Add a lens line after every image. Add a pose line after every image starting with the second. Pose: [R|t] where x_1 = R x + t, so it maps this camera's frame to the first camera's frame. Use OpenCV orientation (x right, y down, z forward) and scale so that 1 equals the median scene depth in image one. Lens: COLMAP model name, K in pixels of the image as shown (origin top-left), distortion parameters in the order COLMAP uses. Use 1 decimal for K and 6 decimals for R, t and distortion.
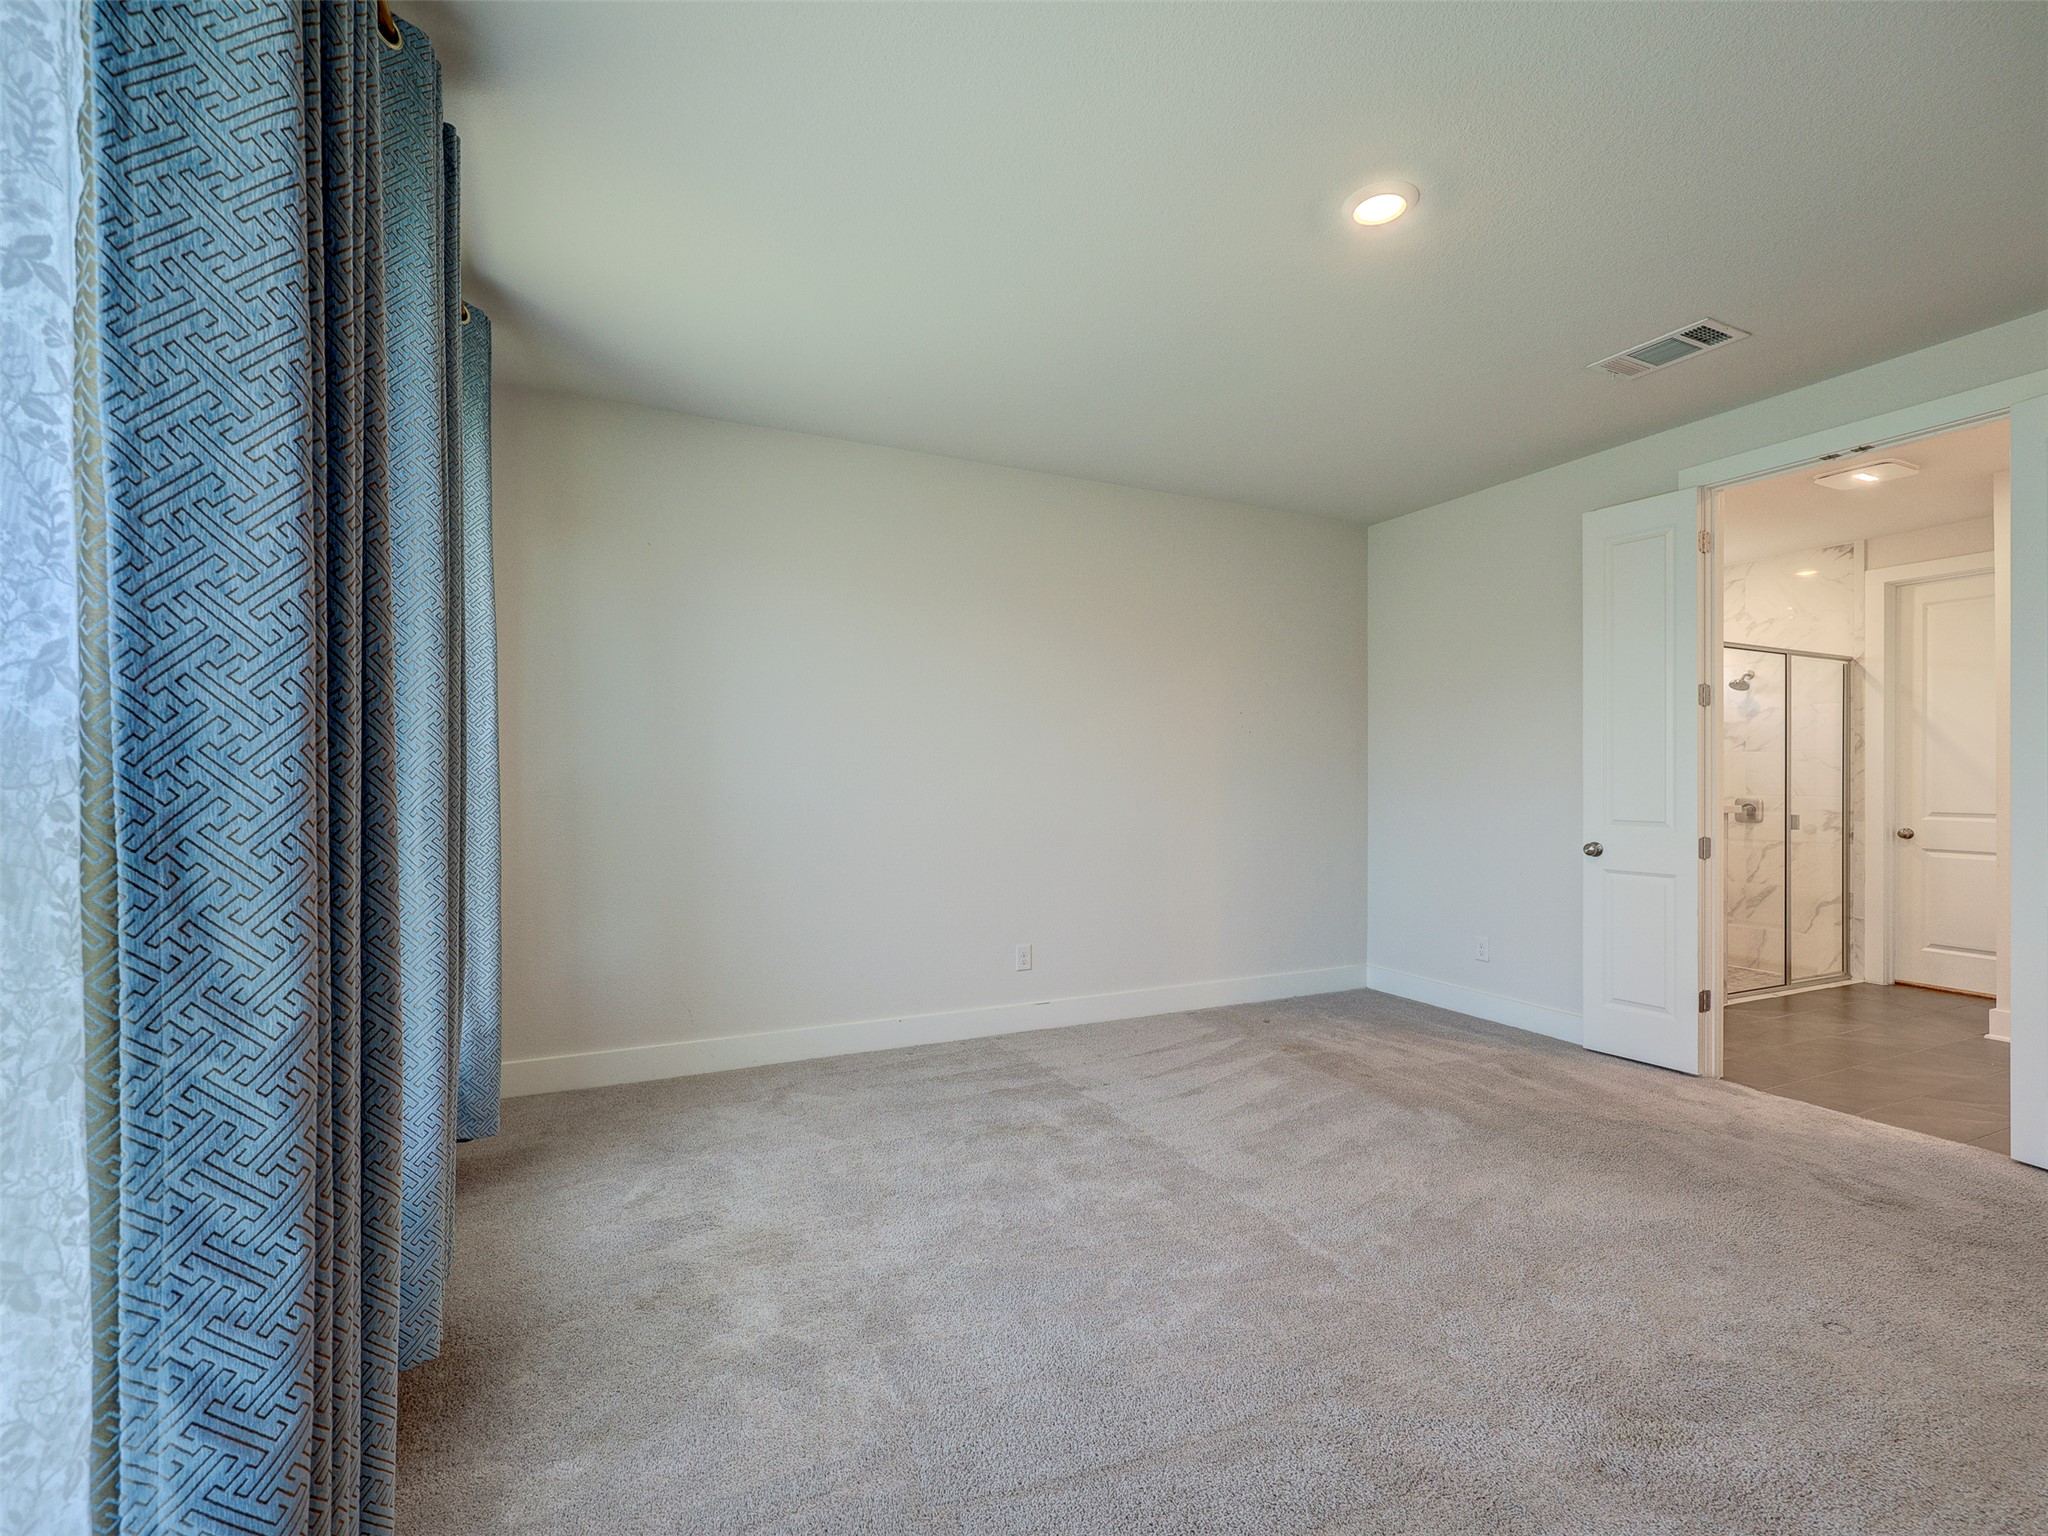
lens RADIAL K [[924.7, 0, 1019.9], [0, 924.7, 775.1], [0, 0, 1]] dist [0.000400, -0.000190]
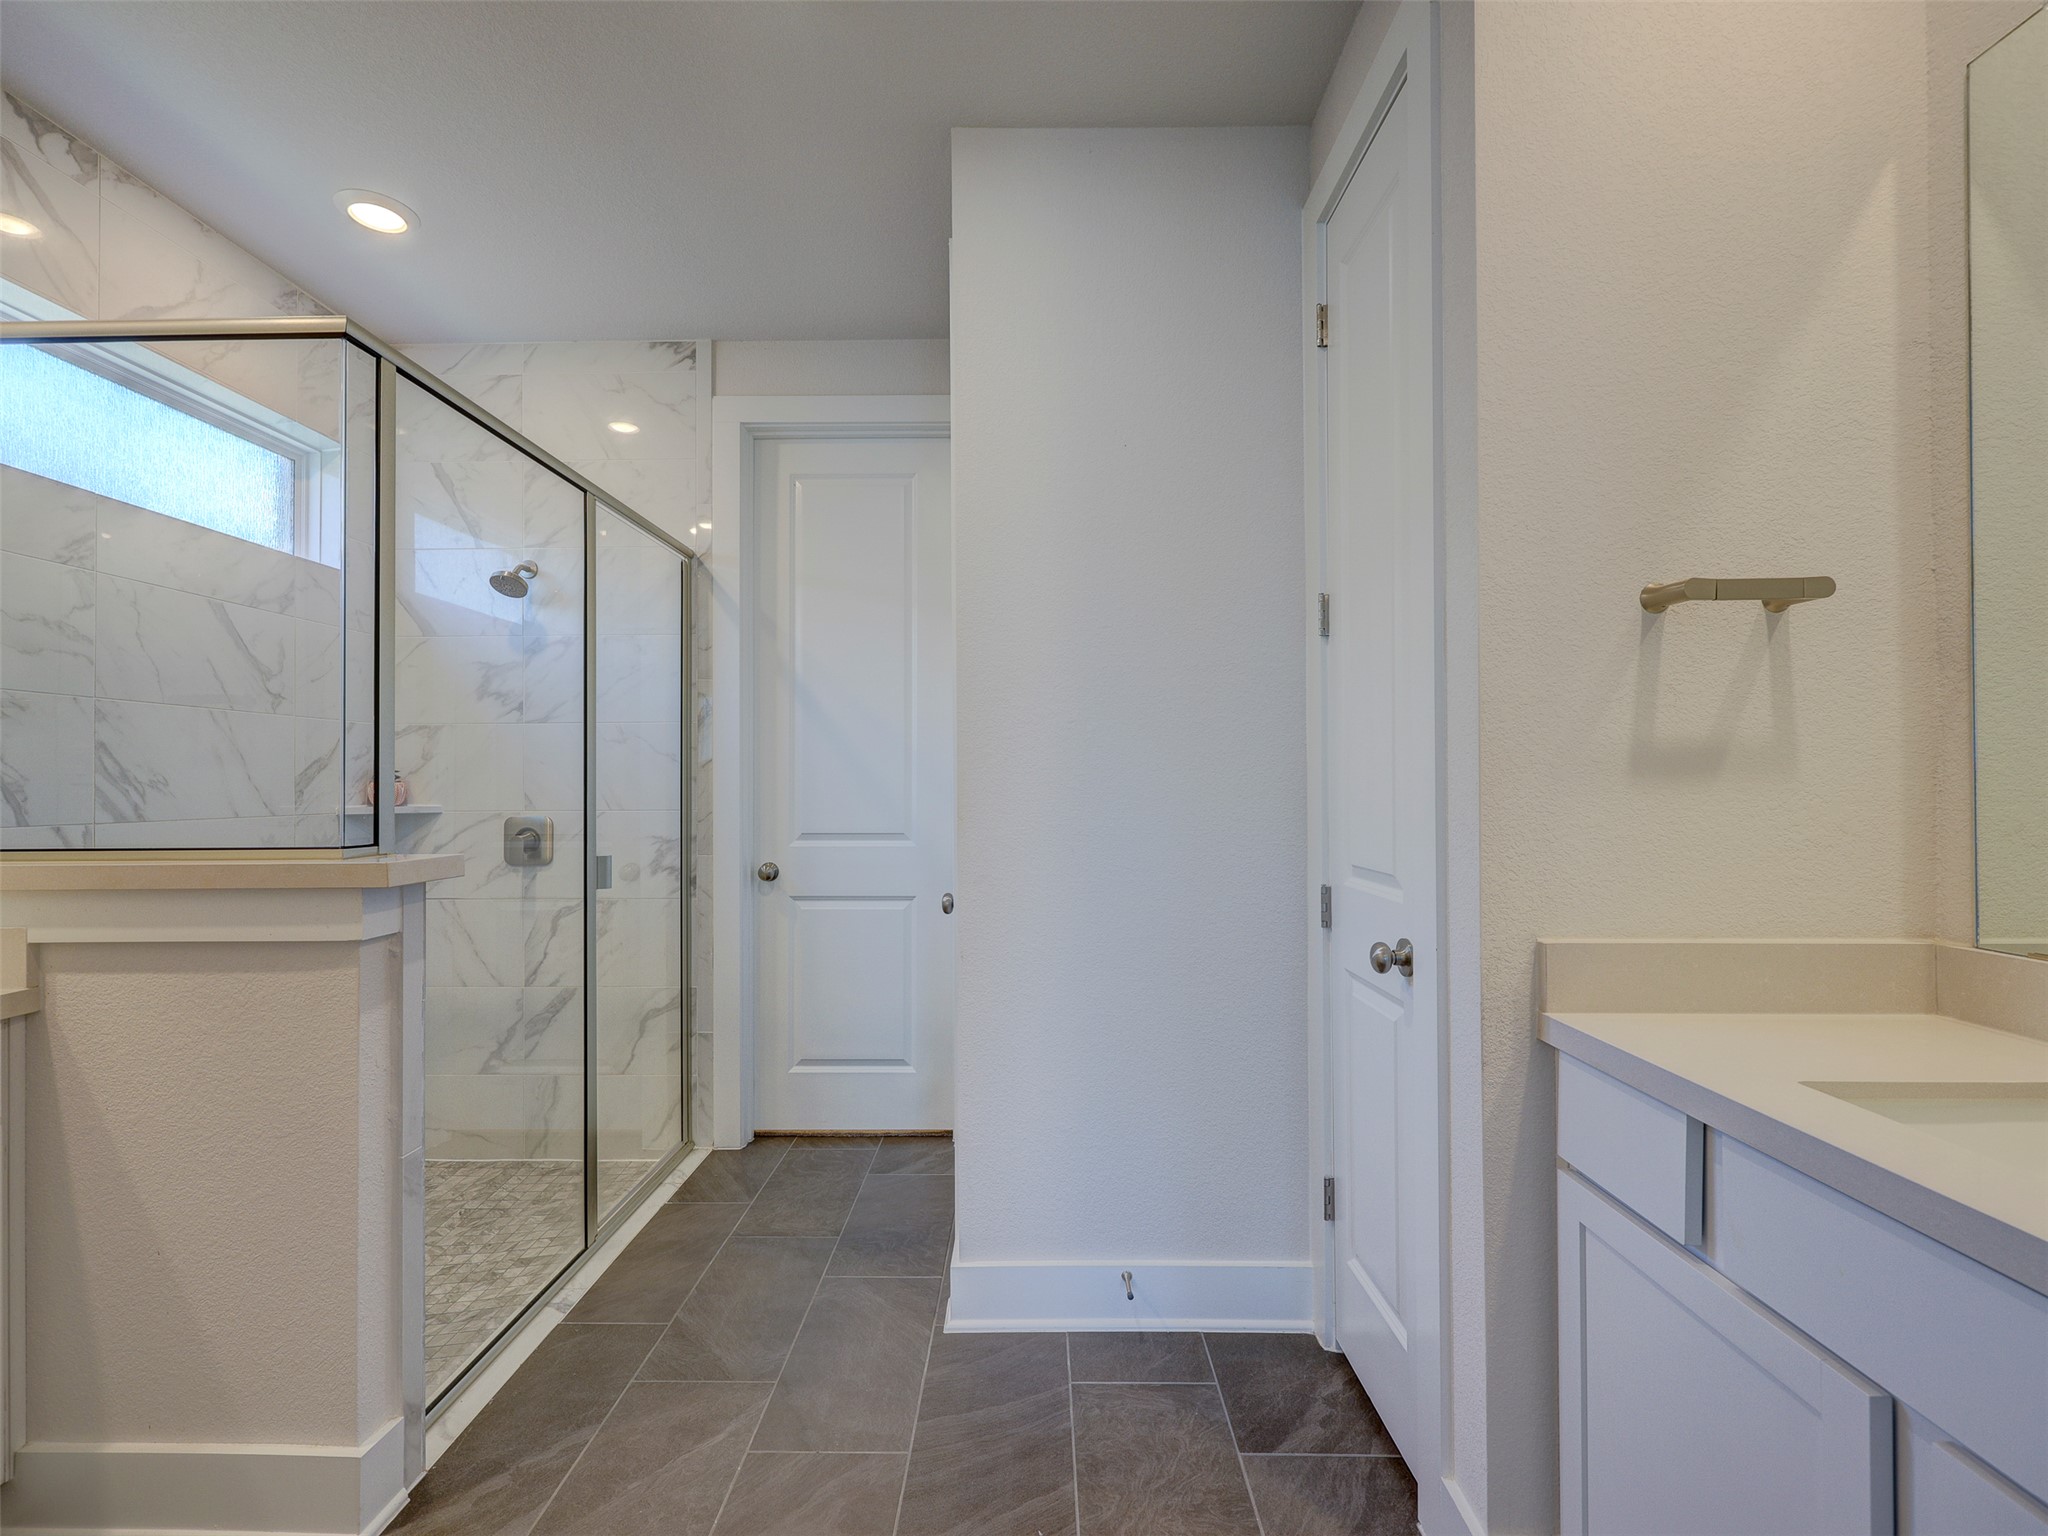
lens RADIAL K [[924.7, 0, 1019.9], [0, 924.7, 775.1], [0, 0, 1]] dist [0.000400, -0.000190]
pose [[0.445264, 0.005271, 0.895384, 0.499446], [0.005008, 0.999952, -0.008378, 0.008707], [-0.895385, 0.008214, 0.445216, 0.587637]]
